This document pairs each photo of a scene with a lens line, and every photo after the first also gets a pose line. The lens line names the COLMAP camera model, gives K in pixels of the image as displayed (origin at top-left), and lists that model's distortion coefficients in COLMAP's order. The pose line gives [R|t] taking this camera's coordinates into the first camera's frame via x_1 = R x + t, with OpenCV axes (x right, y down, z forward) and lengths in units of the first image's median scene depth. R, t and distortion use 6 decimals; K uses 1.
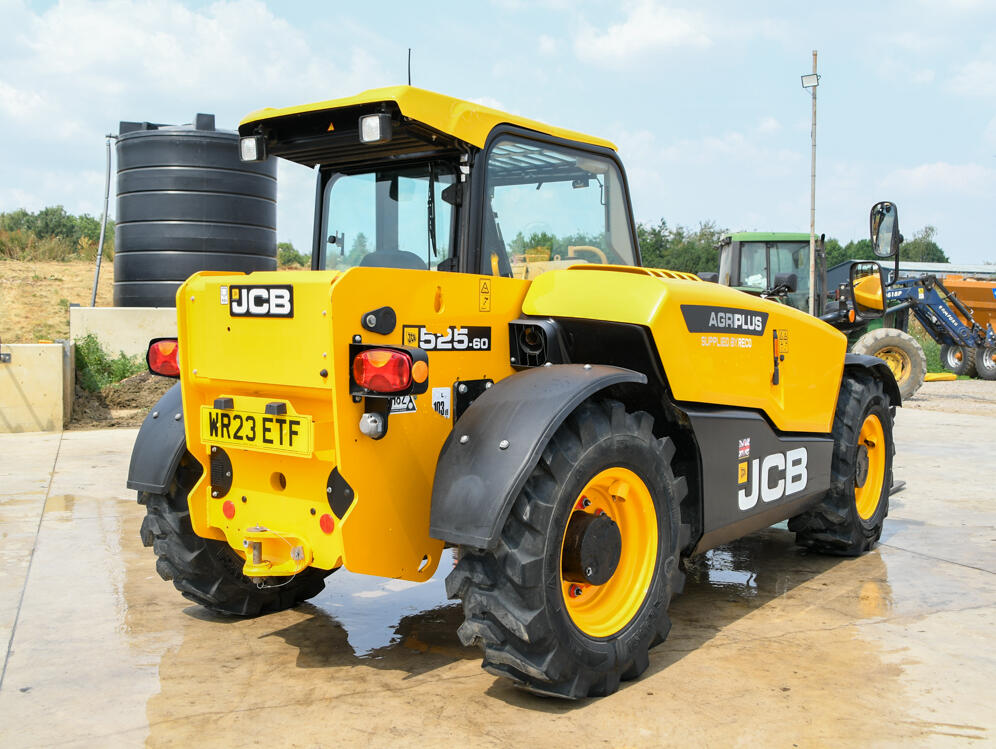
lens RADIAL K [[1120.1, 0, 564.5], [0, 1120.1, 375.2], [0, 0, 1]] dist [-0.107375, 0.058660]
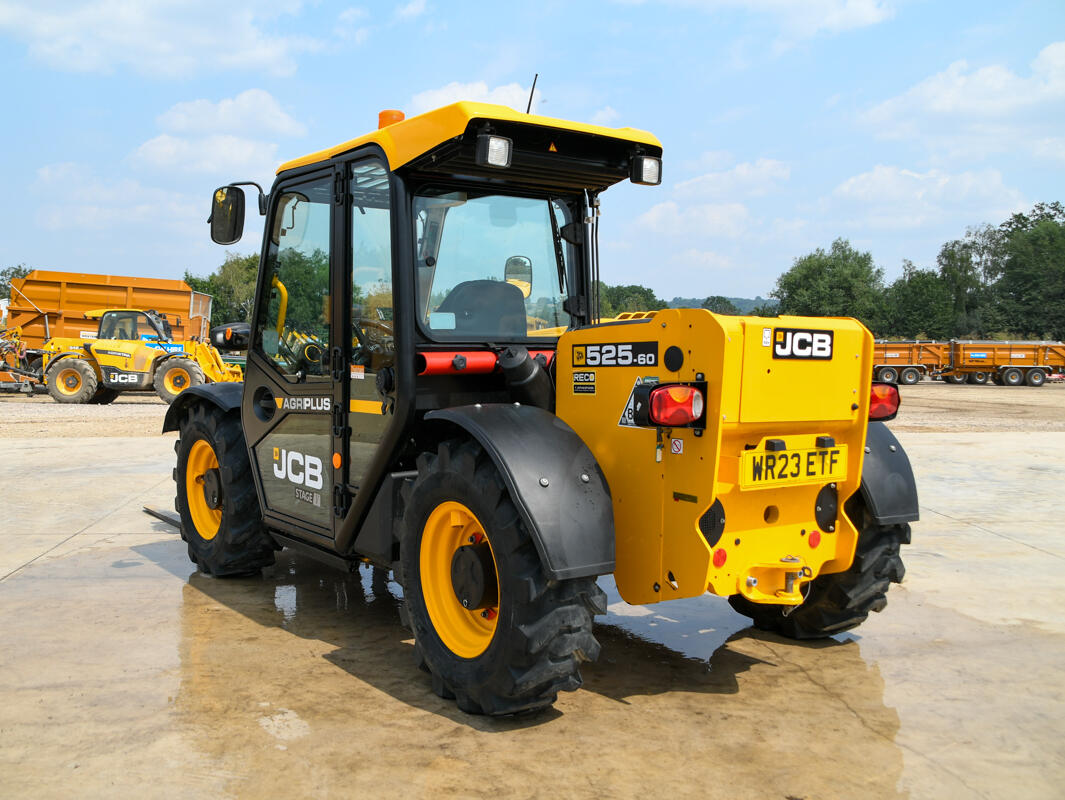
lens RADIAL K [[1021.1, 0, 559.4], [0, 1021.1, 371.9], [0, 0, 1]] dist [-0.075340, 0.002895]
pose [[0.296101, -0.029682, 0.954695, -1.263741], [0.032495, 0.999251, 0.020989, -0.067660], [-0.954604, 0.024808, 0.296844, 0.925020]]
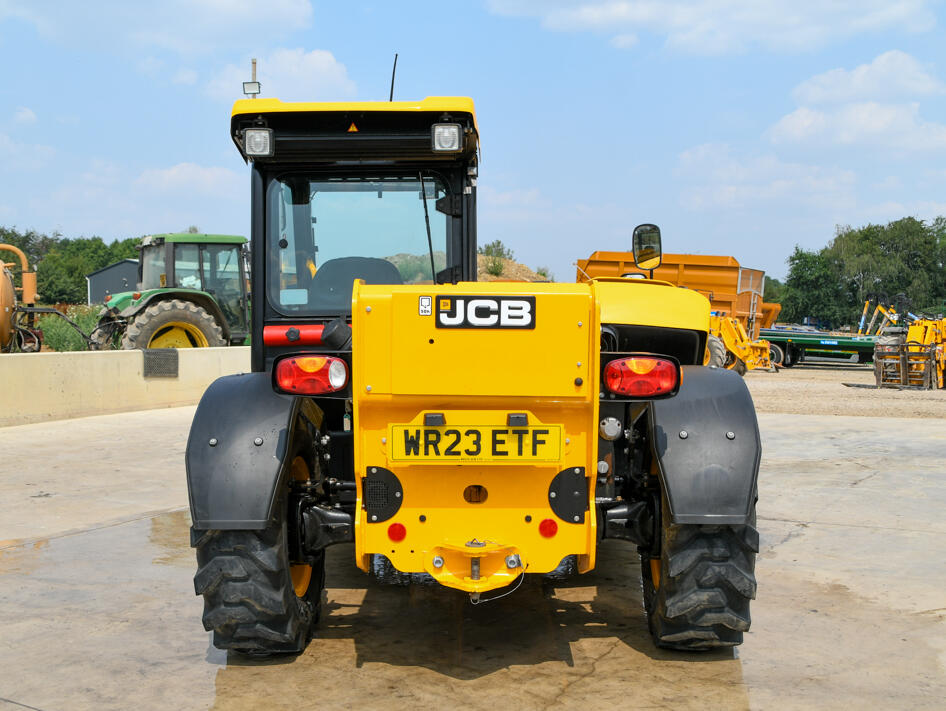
lens RADIAL K [[1063.8, 0, 536.2], [0, 1063.8, 356.2], [0, 0, 1]] dist [-0.107375, 0.058660]
pose [[0.784125, -0.033640, 0.619690, -0.815350], [0.037157, 0.999283, 0.007230, -0.032669], [-0.619489, 0.017357, 0.784813, 0.230376]]
